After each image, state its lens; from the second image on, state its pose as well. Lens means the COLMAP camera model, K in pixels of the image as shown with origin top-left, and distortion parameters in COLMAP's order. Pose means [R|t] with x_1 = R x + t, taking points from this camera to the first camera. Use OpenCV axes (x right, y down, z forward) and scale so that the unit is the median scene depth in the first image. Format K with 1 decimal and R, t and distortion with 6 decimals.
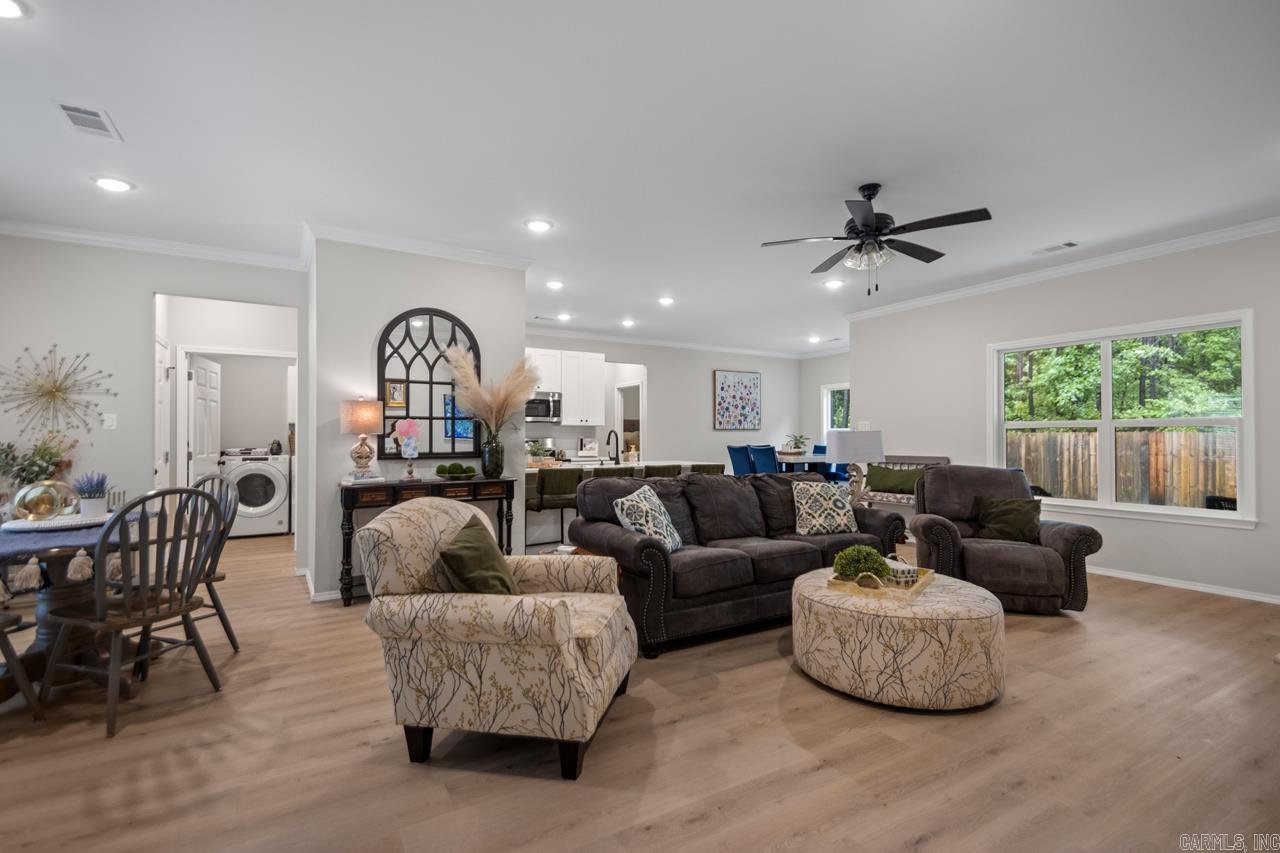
lens RADIAL K [[584.5, 0, 642.9], [0, 584.5, 430.6], [0, 0, 1]] dist [0.043071, -0.023792]
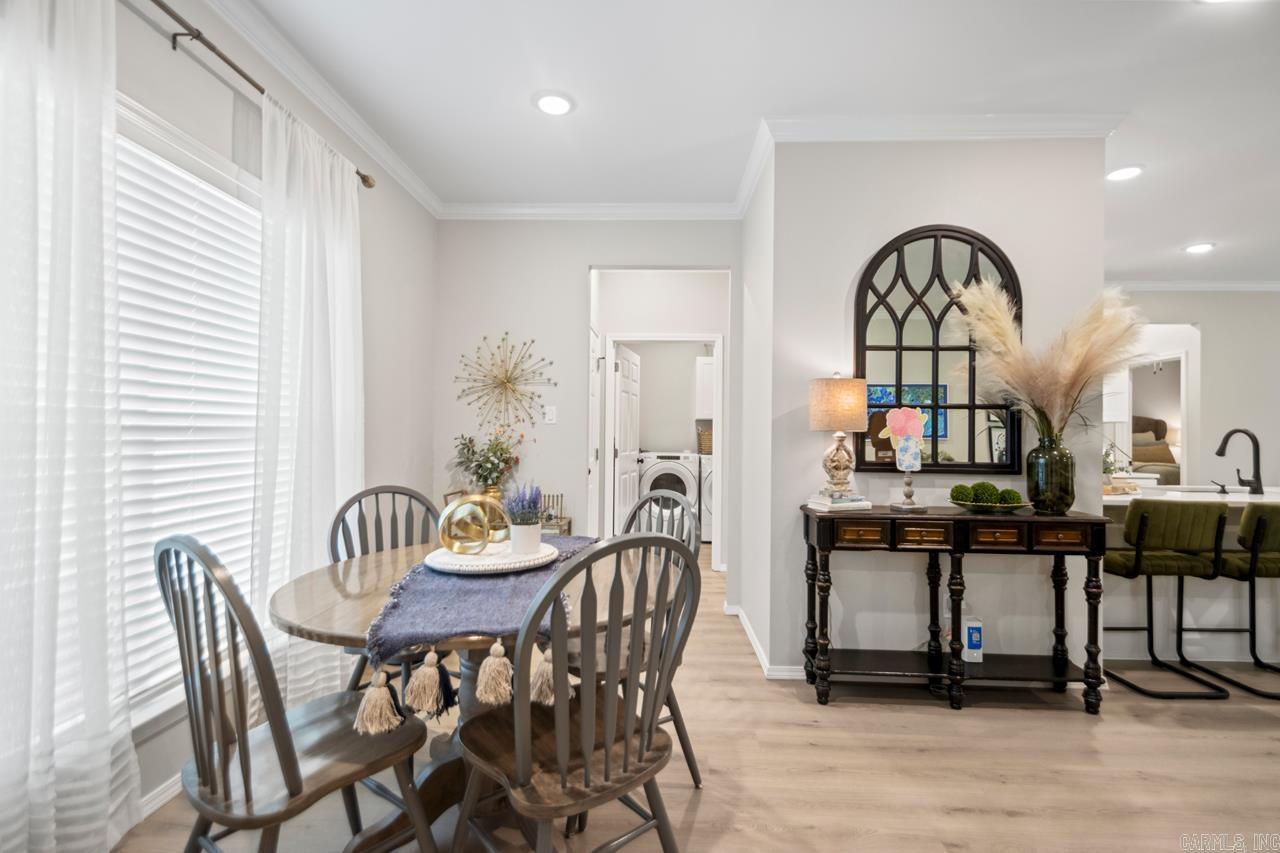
lens RADIAL K [[601.0, 0, 640.0], [0, 601.0, 426.5], [0, 0, 1]] dist [0.017801, -0.015272]
pose [[0.830657, 0.005137, -0.556761, -0.279099], [-0.007556, 0.999969, -0.002047, 0.003483], [0.556733, 0.005908, 0.830670, 0.323208]]
